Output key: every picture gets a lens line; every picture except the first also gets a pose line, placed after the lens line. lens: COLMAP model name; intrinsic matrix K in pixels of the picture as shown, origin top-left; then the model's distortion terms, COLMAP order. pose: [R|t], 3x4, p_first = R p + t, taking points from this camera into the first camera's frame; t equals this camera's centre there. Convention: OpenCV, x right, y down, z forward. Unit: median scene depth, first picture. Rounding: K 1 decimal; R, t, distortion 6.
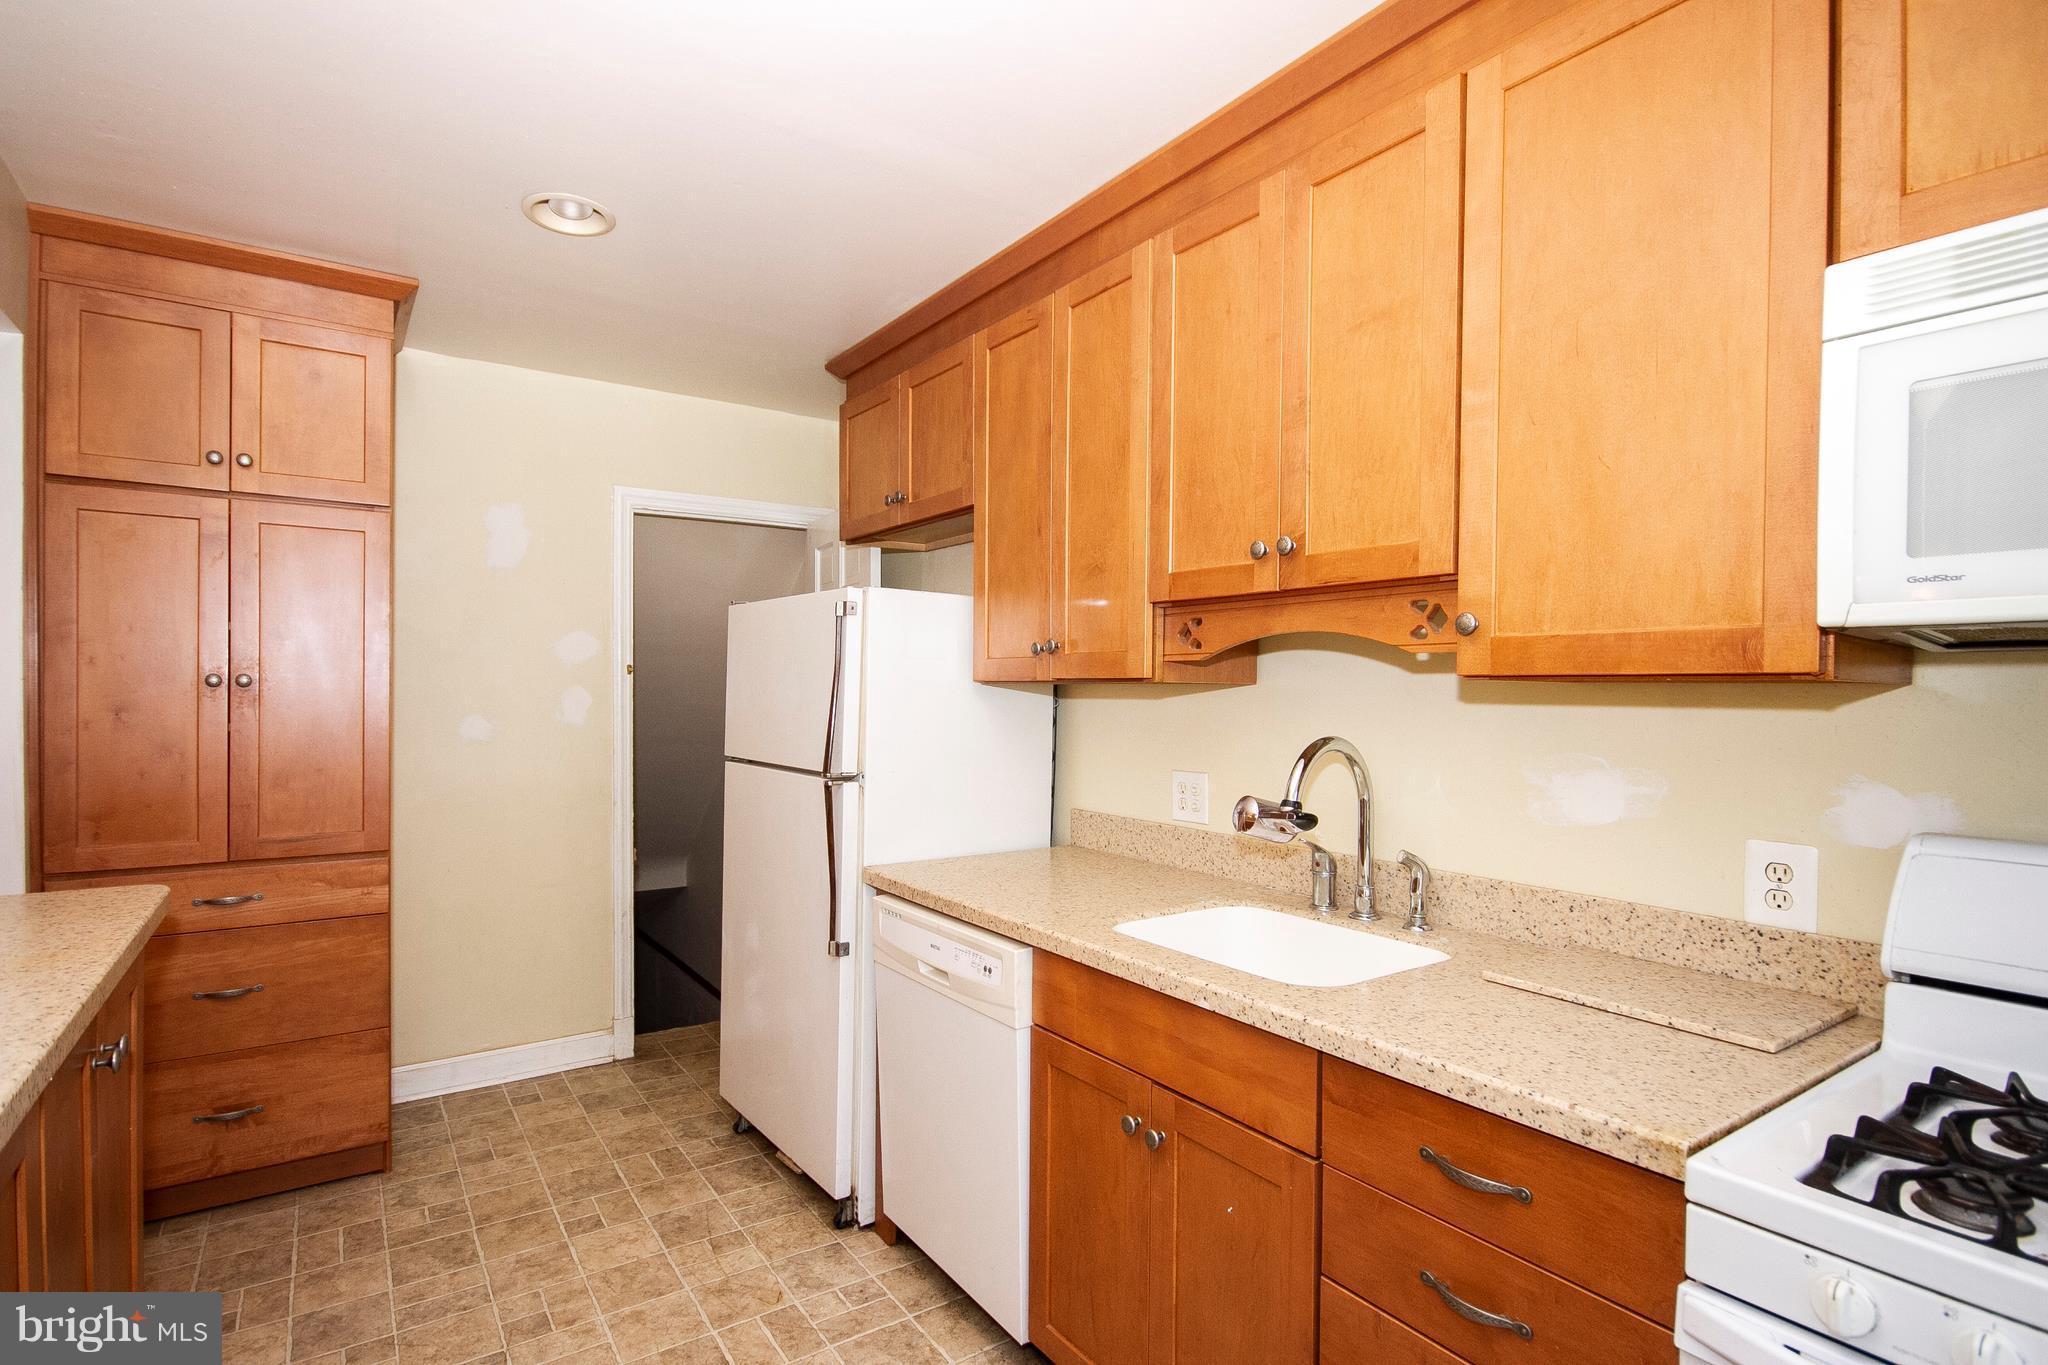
lens RADIAL K [[966.0, 0, 1034.4], [0, 966.0, 697.7], [0, 0, 1]] dist [-0.008469, -0.000003]
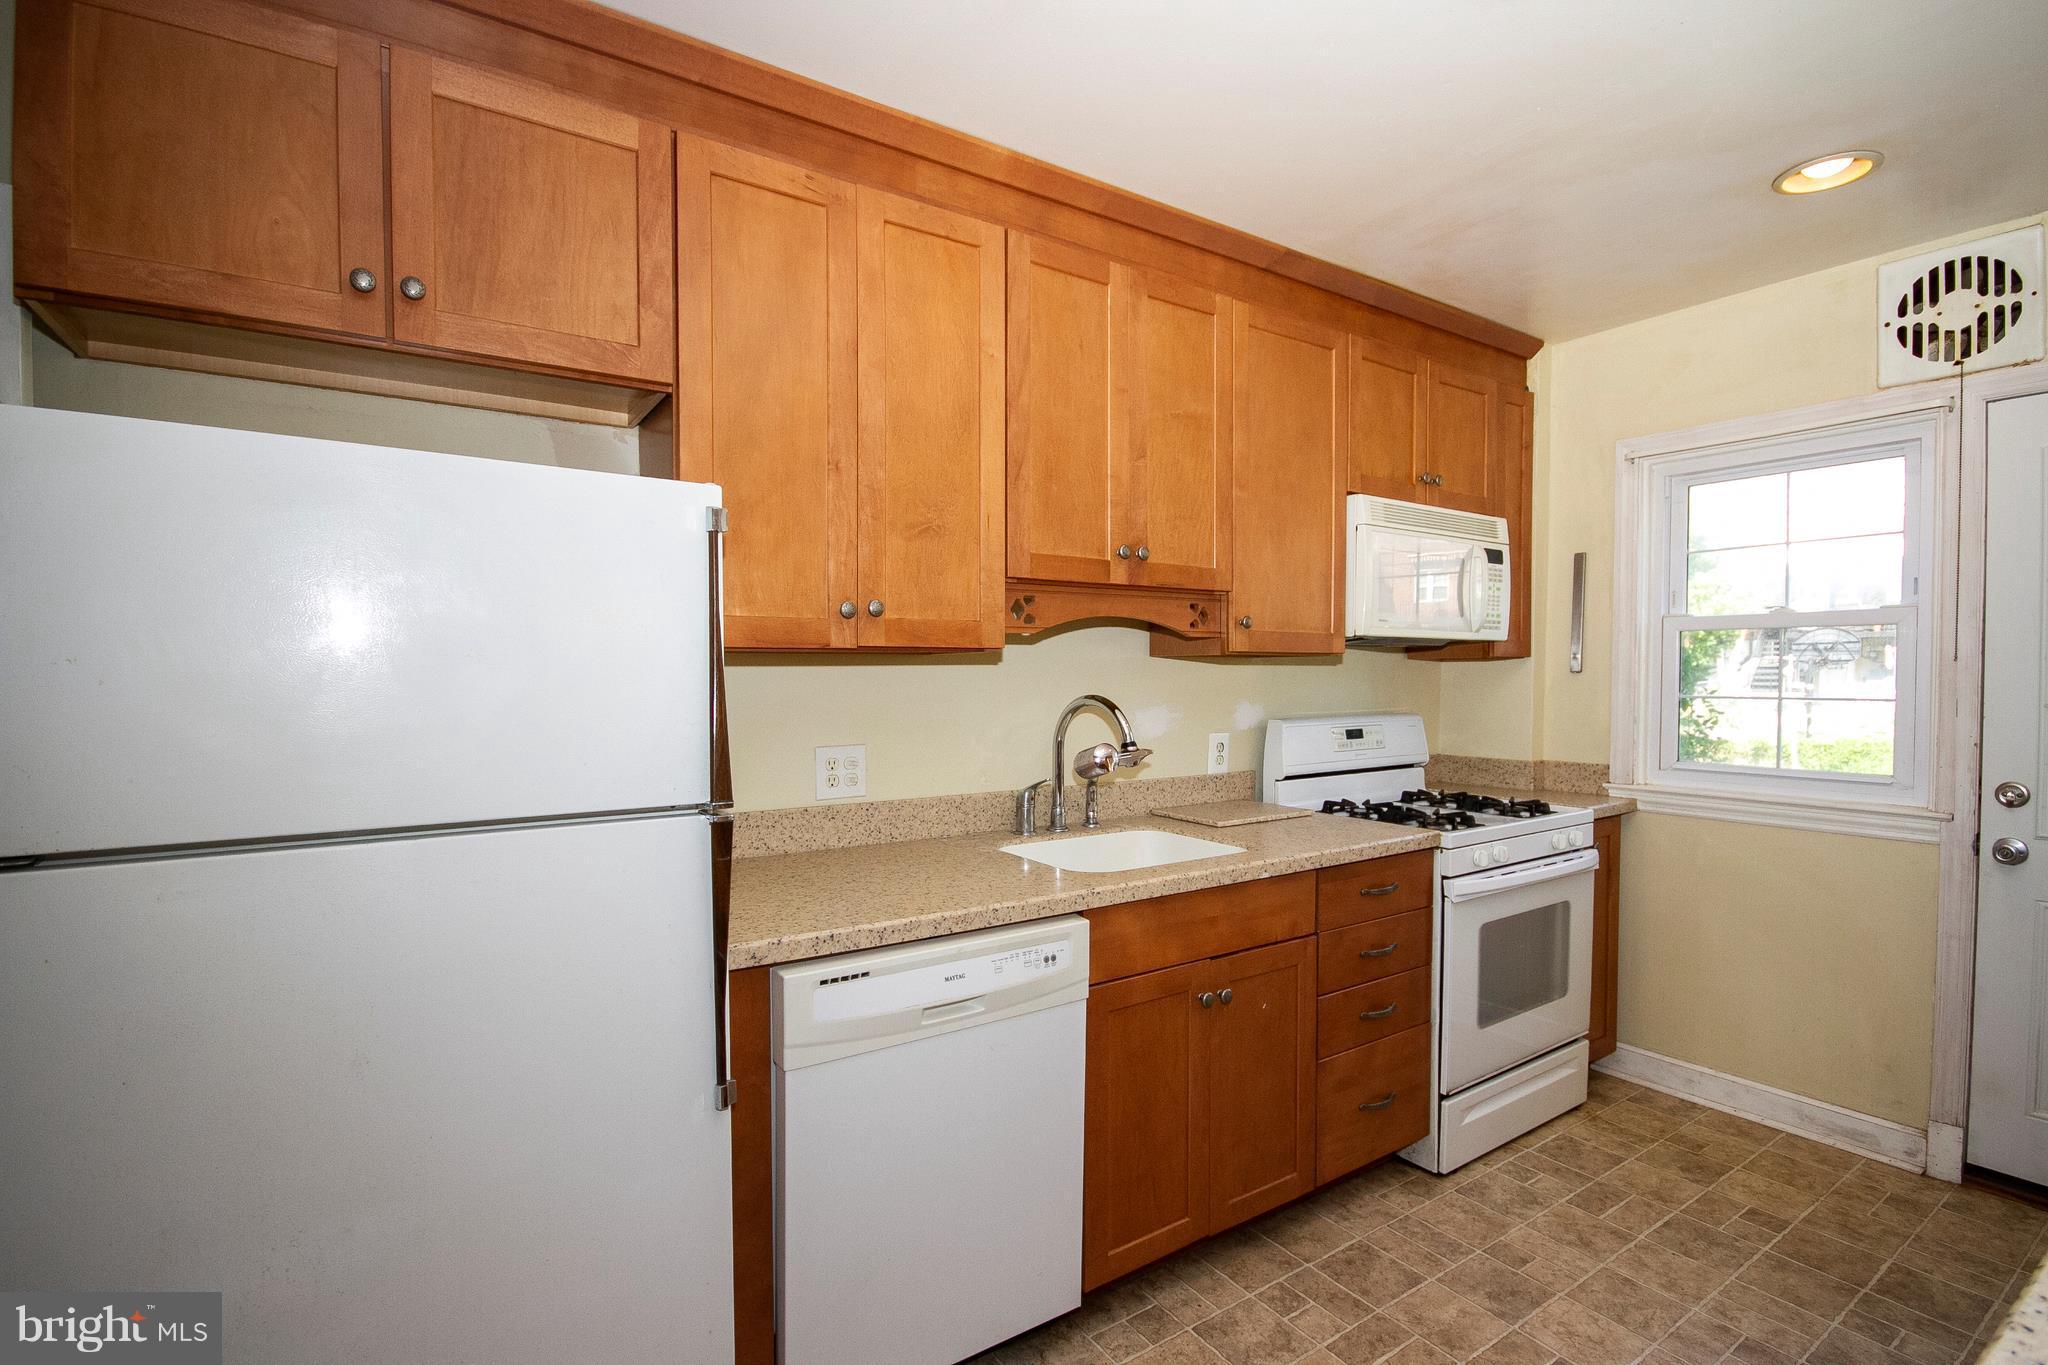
lens RADIAL K [[966.0, 0, 1031.5], [0, 966.0, 681.5], [0, 0, 1]] dist [-0.008469, -0.000003]
pose [[0.039961, -0.027146, 0.998832, -1.122120], [0.004327, 0.999626, 0.026995, -0.015489], [-0.999192, 0.003243, 0.040064, 1.119084]]
